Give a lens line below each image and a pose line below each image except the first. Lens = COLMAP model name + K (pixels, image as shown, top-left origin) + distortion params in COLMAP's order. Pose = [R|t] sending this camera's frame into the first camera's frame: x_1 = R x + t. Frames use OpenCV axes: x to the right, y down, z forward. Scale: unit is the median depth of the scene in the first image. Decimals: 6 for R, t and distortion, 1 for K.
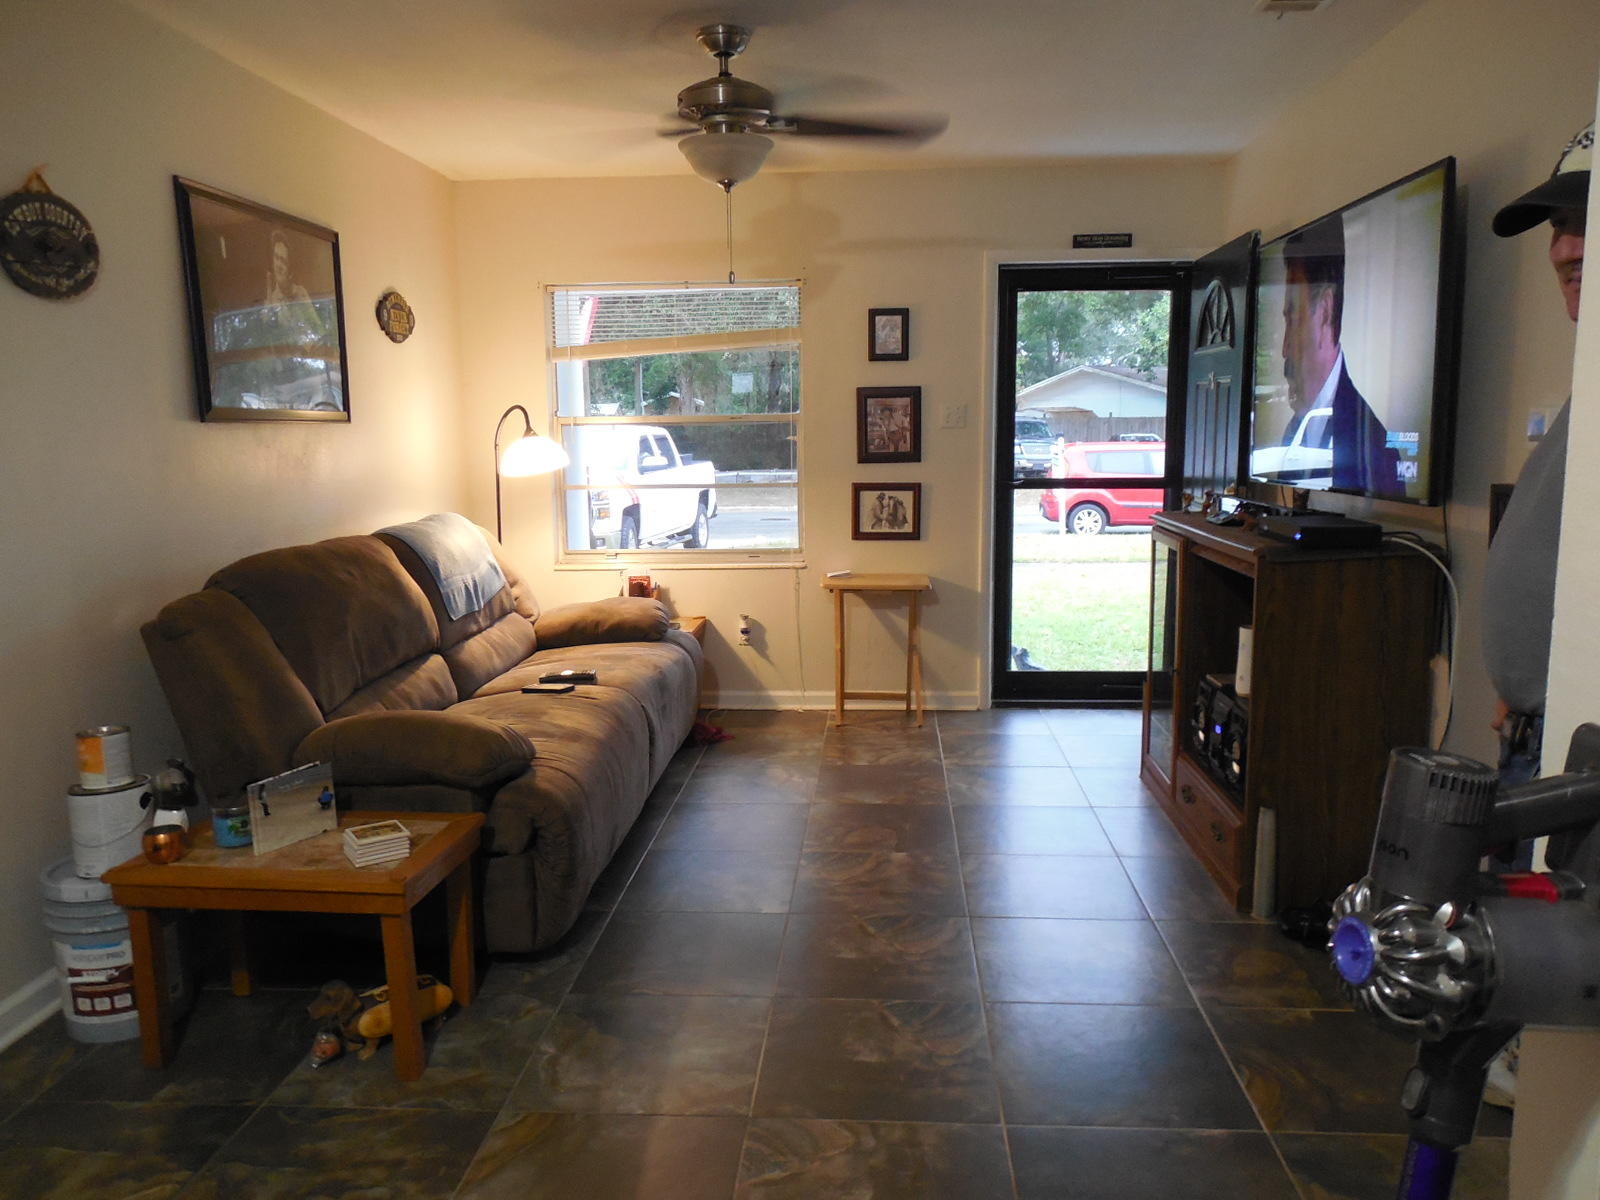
lens RADIAL K [[1201.4, 0, 801.6], [0, 1201.4, 601.4], [0, 0, 1]] dist [-0.014841, -0.002583]
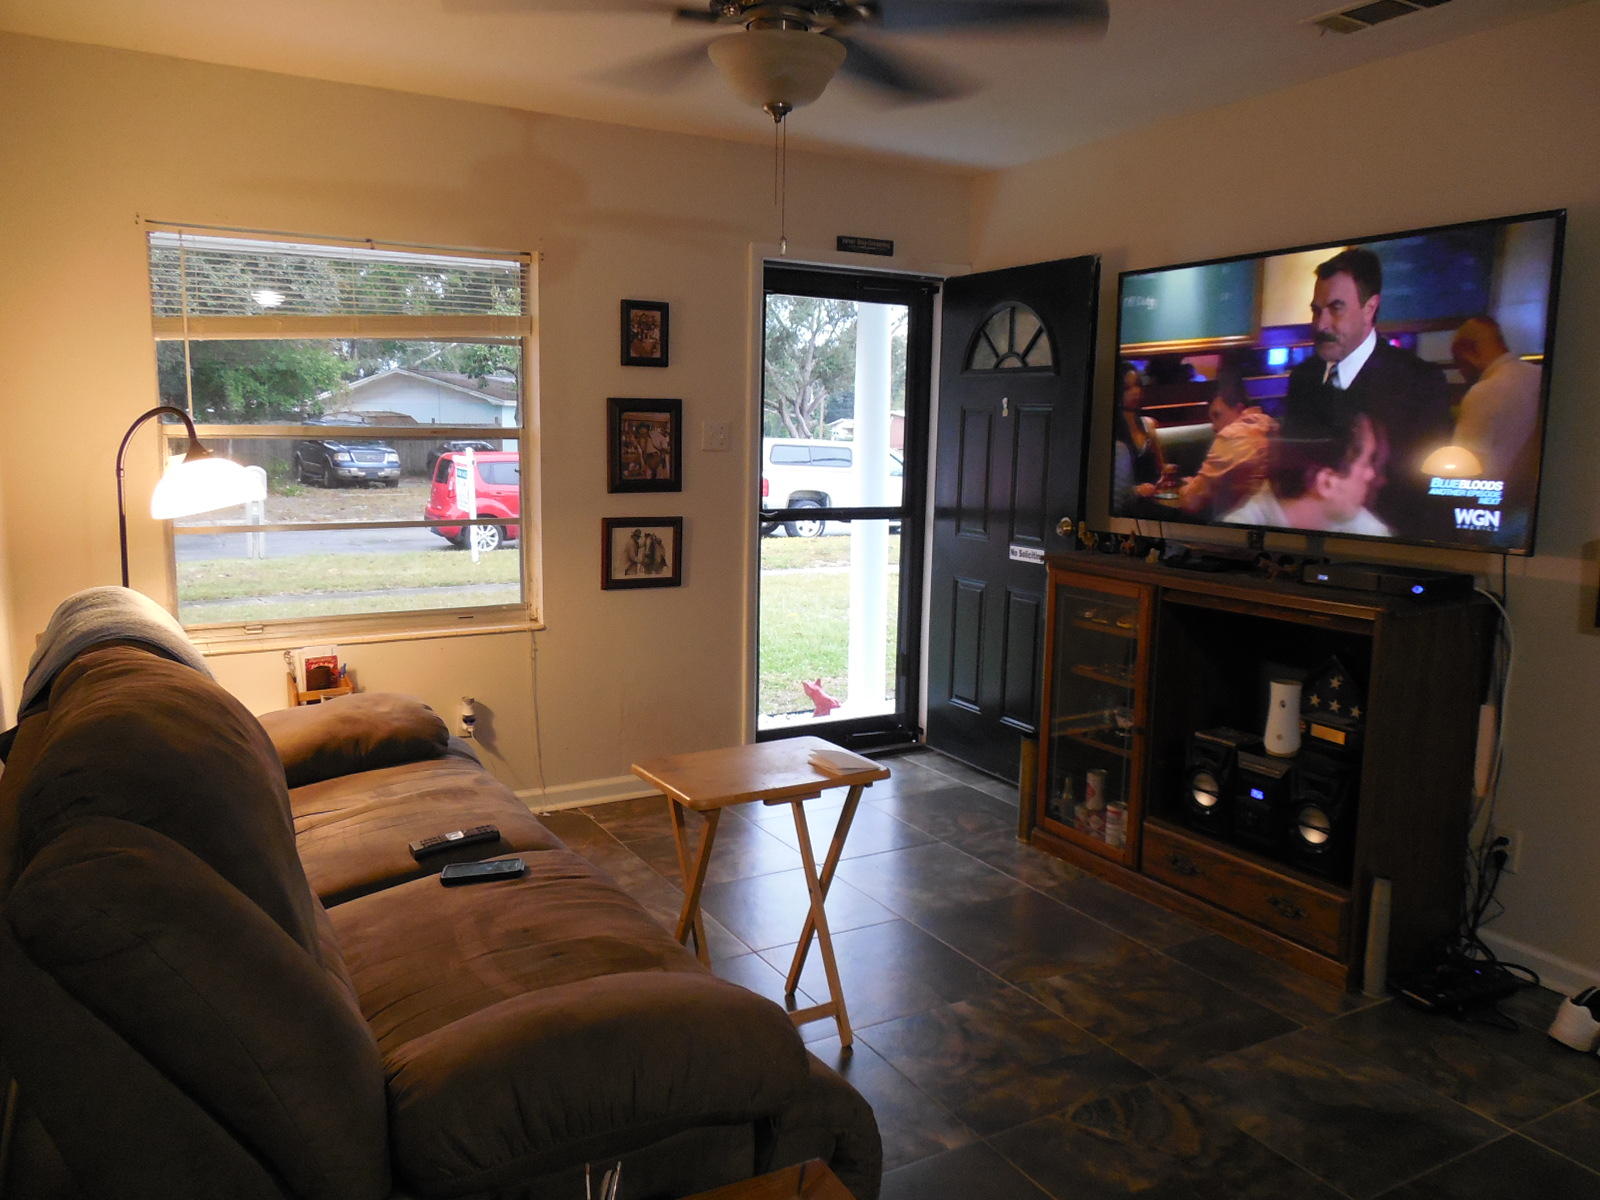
lens RADIAL K [[1201.4, 0, 800.9], [0, 1201.4, 600.9], [0, 0, 1]] dist [-0.014841, -0.002583]
pose [[0.828226, -0.052069, 0.557970, -0.292714], [0.054550, 0.998436, 0.012201, -0.046944], [-0.557733, 0.020333, 0.829771, 0.275360]]
